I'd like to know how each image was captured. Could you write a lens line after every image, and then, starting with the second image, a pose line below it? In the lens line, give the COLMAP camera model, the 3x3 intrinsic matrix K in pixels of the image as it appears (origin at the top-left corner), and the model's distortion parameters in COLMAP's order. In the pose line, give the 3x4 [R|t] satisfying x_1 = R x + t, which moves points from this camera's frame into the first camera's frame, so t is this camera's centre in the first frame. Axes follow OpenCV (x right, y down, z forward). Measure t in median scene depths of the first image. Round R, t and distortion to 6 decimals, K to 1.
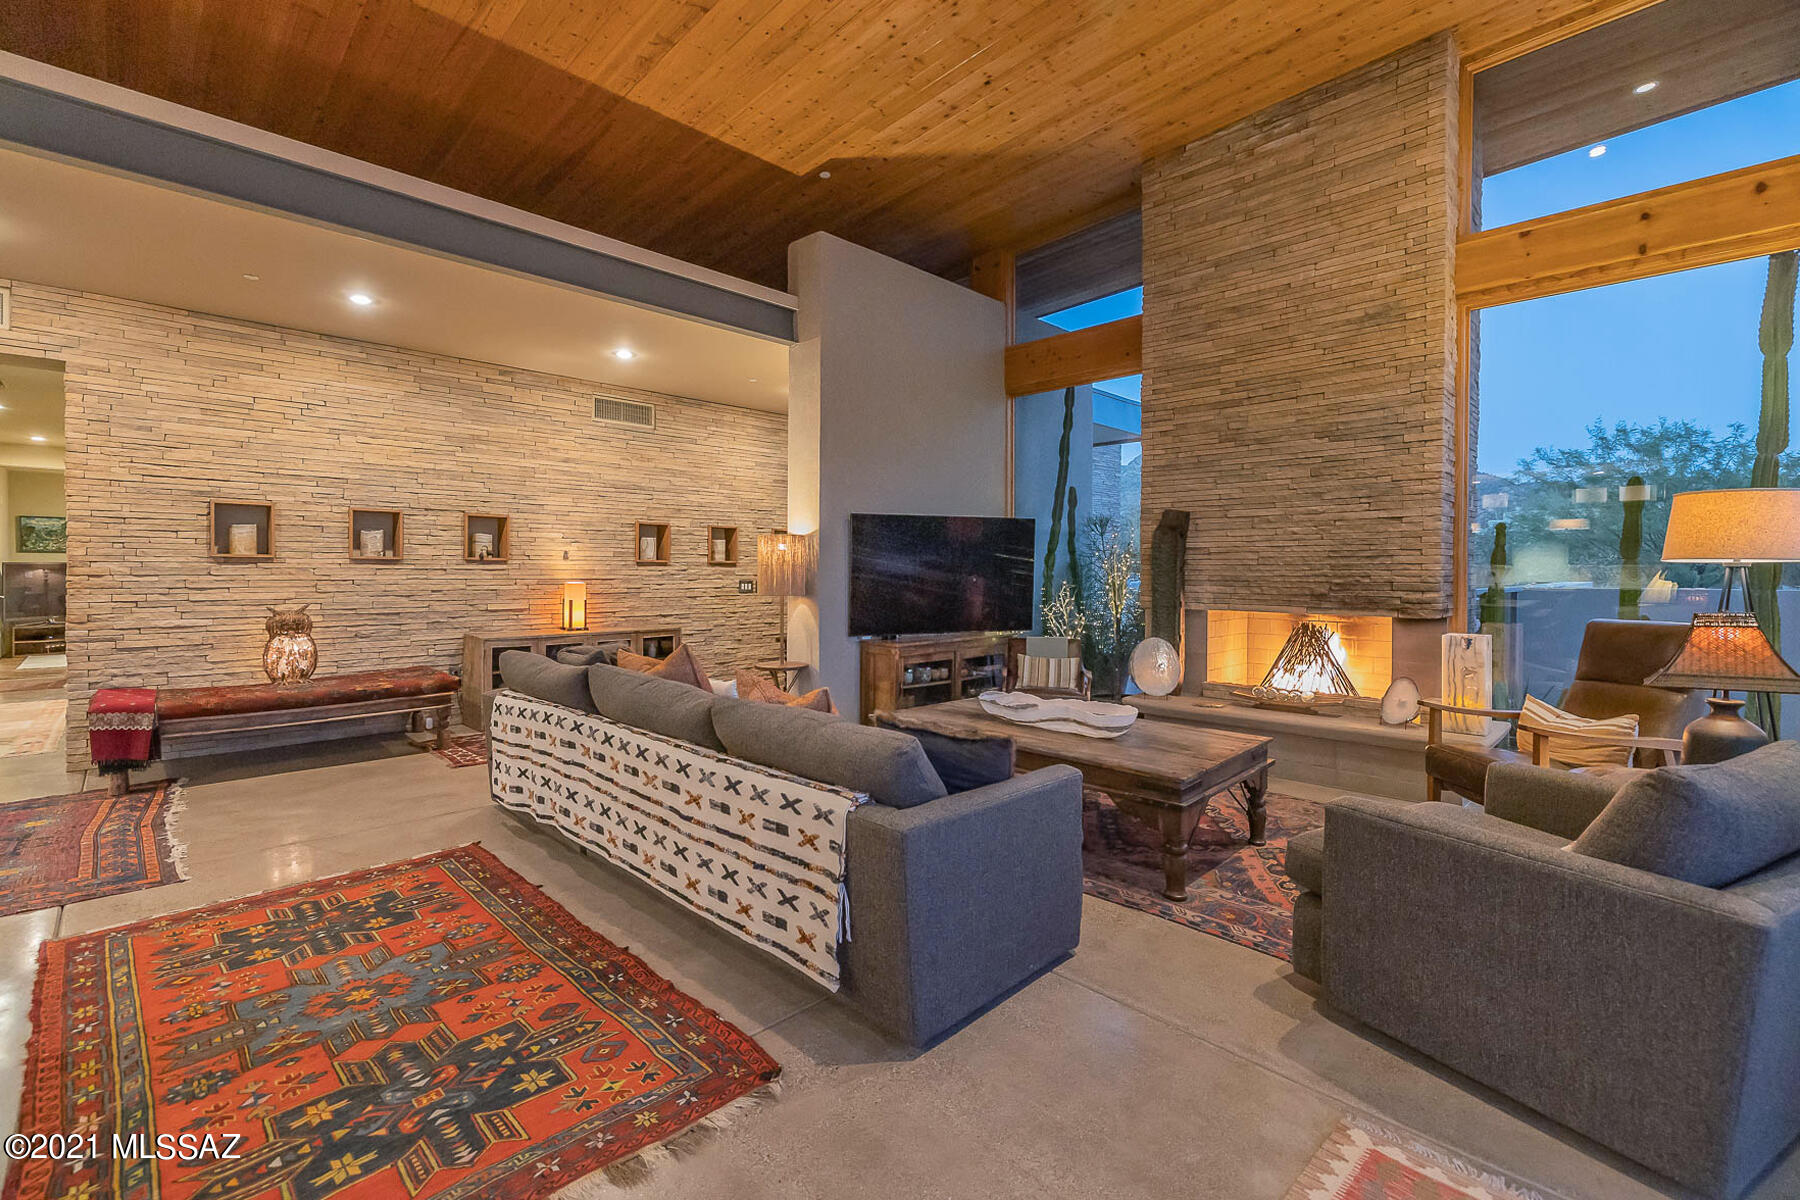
lens RADIAL K [[879.8, 0, 871.9], [0, 879.8, 563.4], [0, 0, 1]] dist [0.043925, -0.000461]
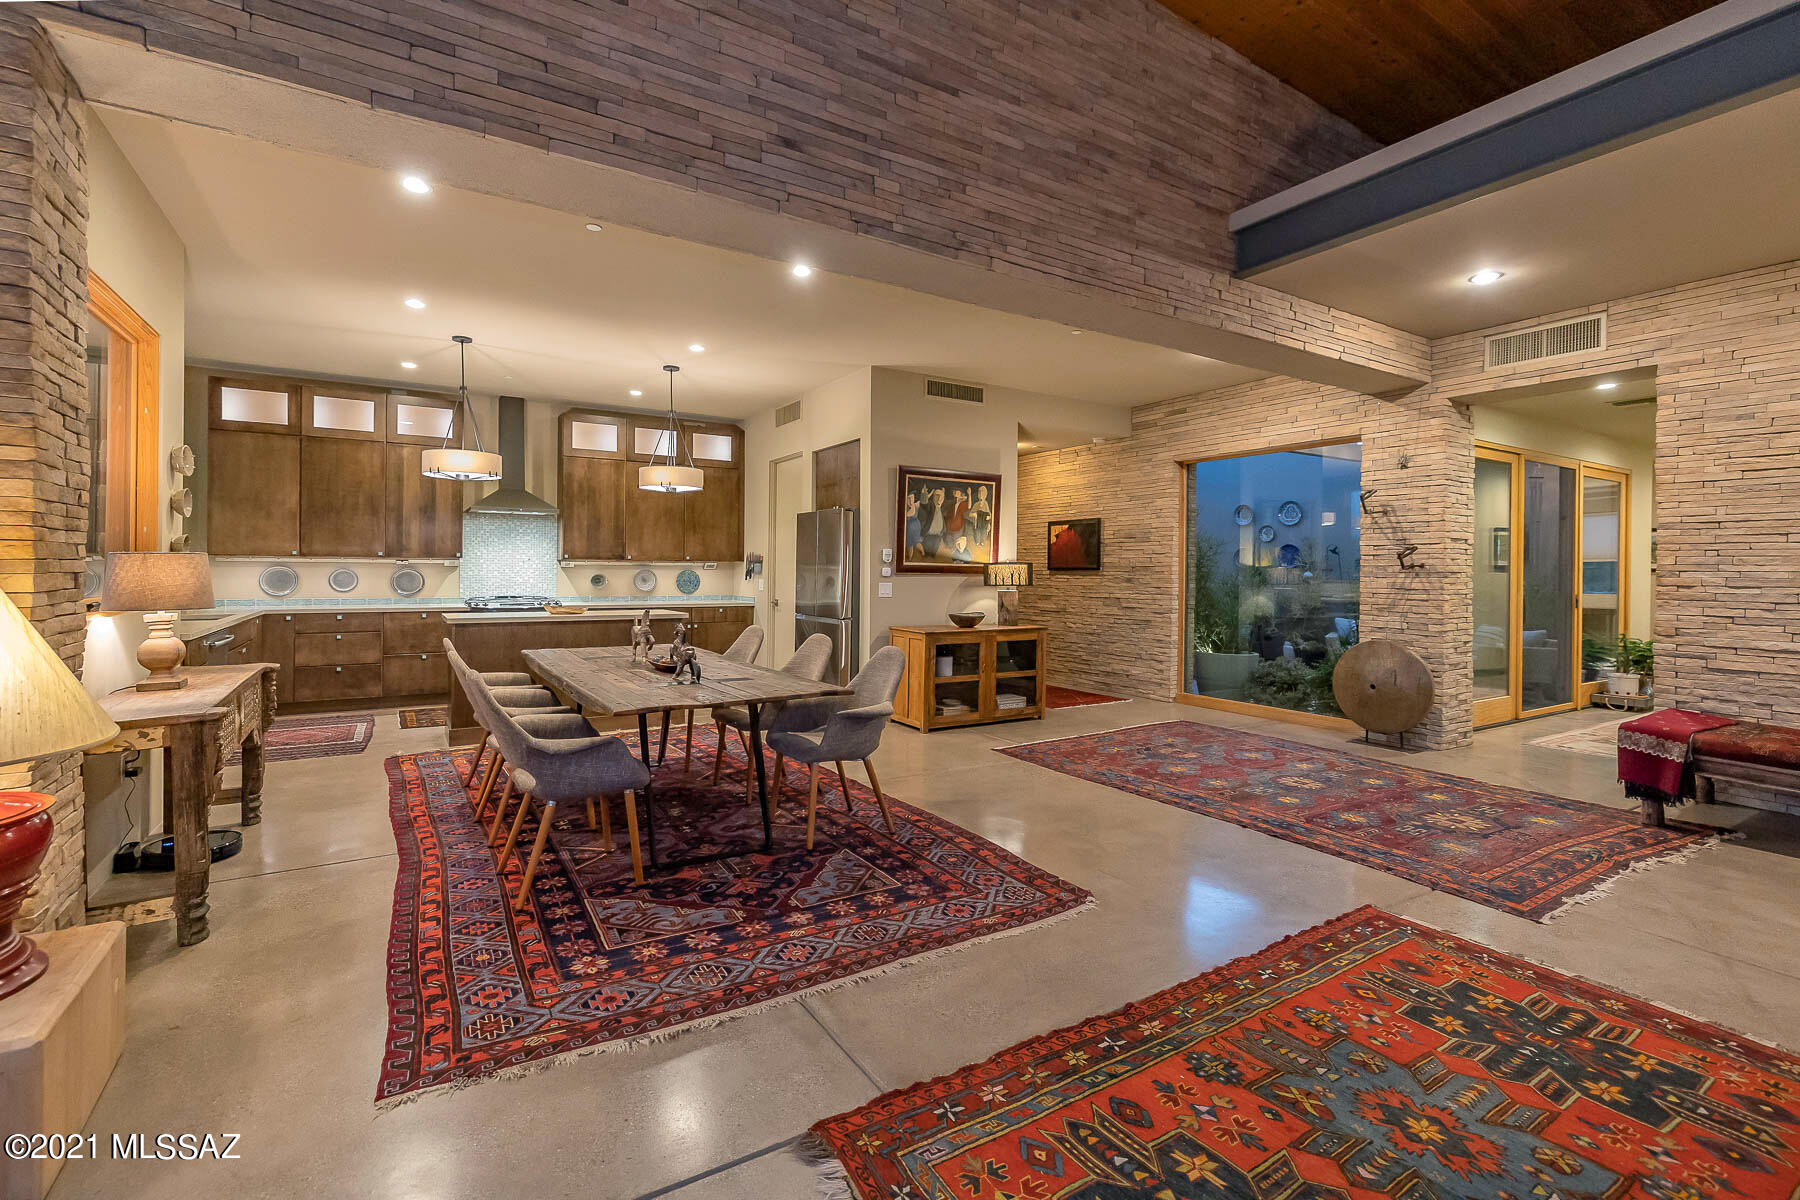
lens RADIAL K [[762.9, 0, 854.4], [0, 762.9, 552.3], [0, 0, 1]] dist [0.008509, 0.000362]
pose [[-0.213661, -0.028684, -0.976487, 0.096634], [-0.004701, 0.999587, -0.028334, 0.005371], [0.976896, -0.001464, -0.213708, 0.342468]]
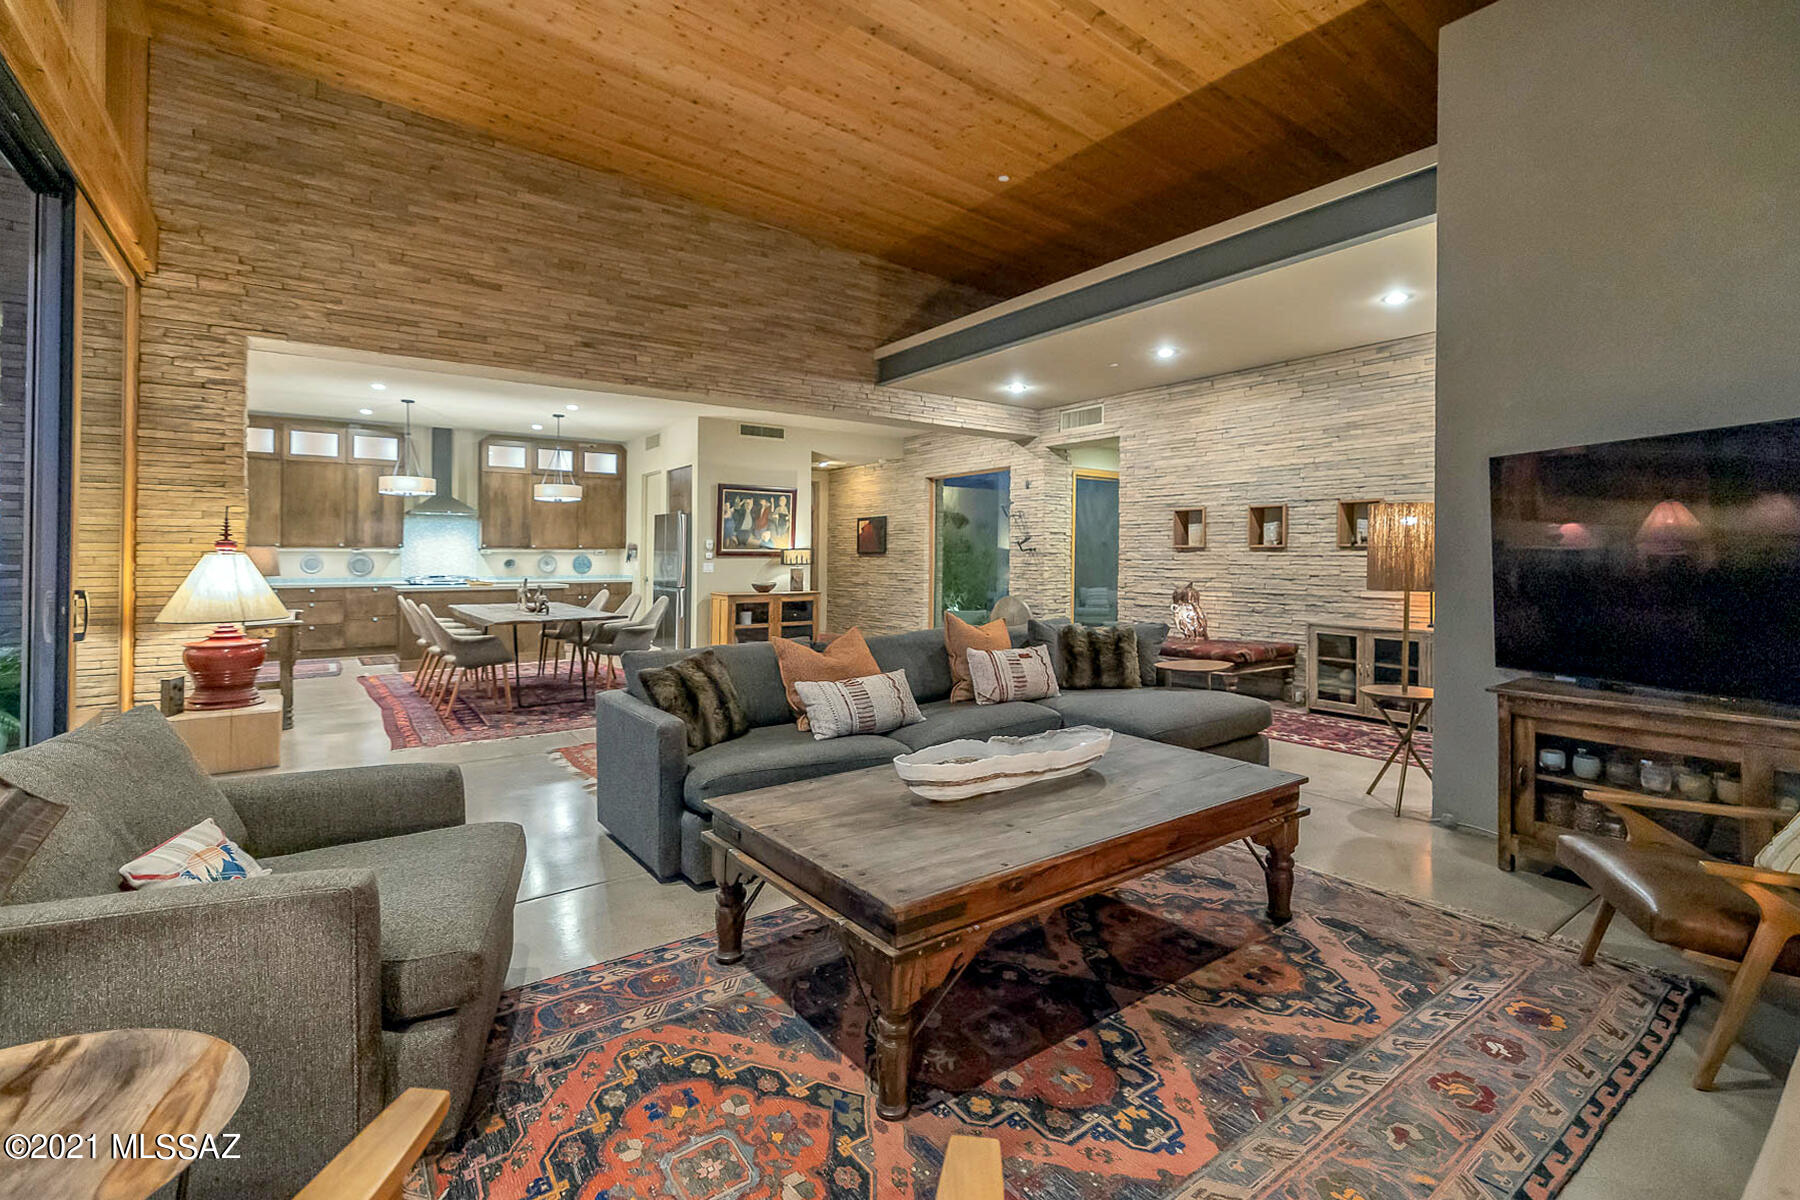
lens RADIAL K [[796.2, 0, 900.4], [0, 796.2, 528.6], [0, 0, 1]] dist [0.000162, 0.000181]
pose [[-0.112003, -0.038379, -0.992967, 0.584862], [0.002915, 0.999237, -0.038950, 0.011160], [0.993704, -0.007257, -0.111805, 0.697999]]
